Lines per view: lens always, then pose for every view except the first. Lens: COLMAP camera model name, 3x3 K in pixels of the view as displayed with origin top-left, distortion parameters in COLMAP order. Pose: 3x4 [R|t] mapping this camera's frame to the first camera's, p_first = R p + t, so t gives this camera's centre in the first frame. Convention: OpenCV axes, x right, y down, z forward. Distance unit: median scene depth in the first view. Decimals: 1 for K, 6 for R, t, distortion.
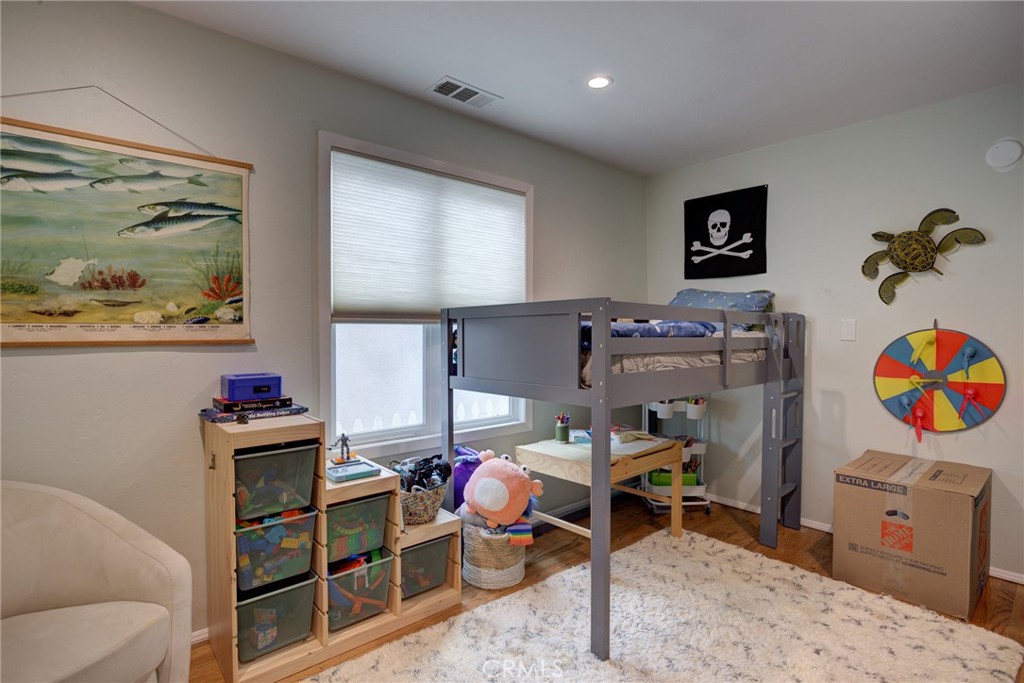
lens RADIAL K [[512.6, 0, 504.5], [0, 512.6, 342.2], [0, 0, 1]] dist [-0.012916, 0.004377]
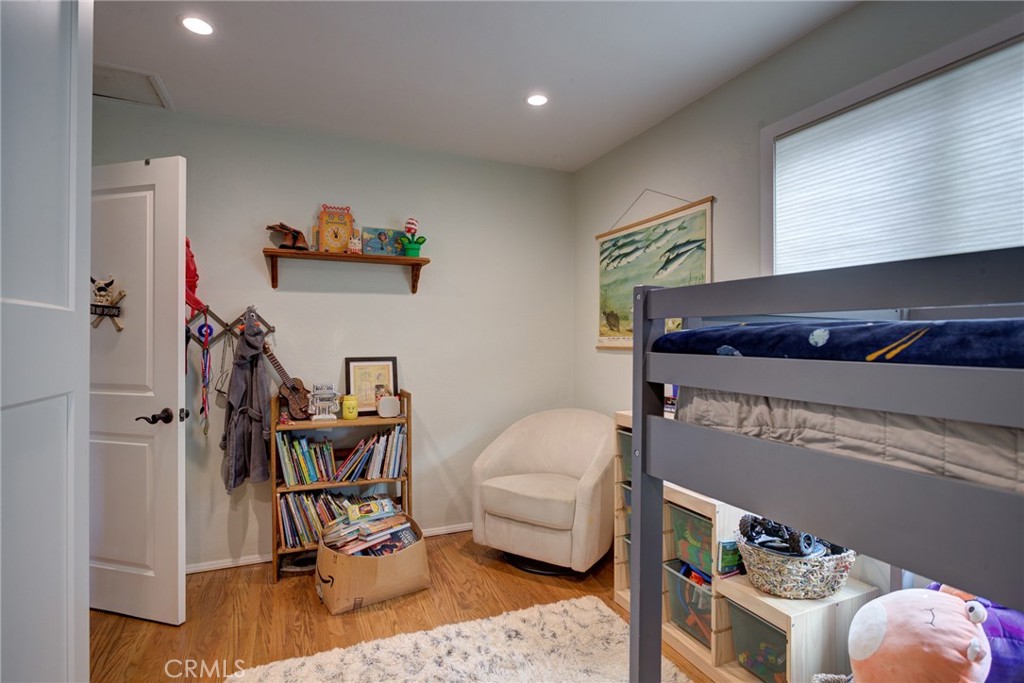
lens RADIAL K [[512.6, 0, 512.6], [0, 512.6, 337.2], [0, 0, 1]] dist [-0.012916, 0.004377]
pose [[-0.301076, -0.006013, -0.953581, 0.948909], [-0.023700, 0.999718, 0.001179, -0.028348], [0.953306, 0.022955, -0.301134, 1.196766]]
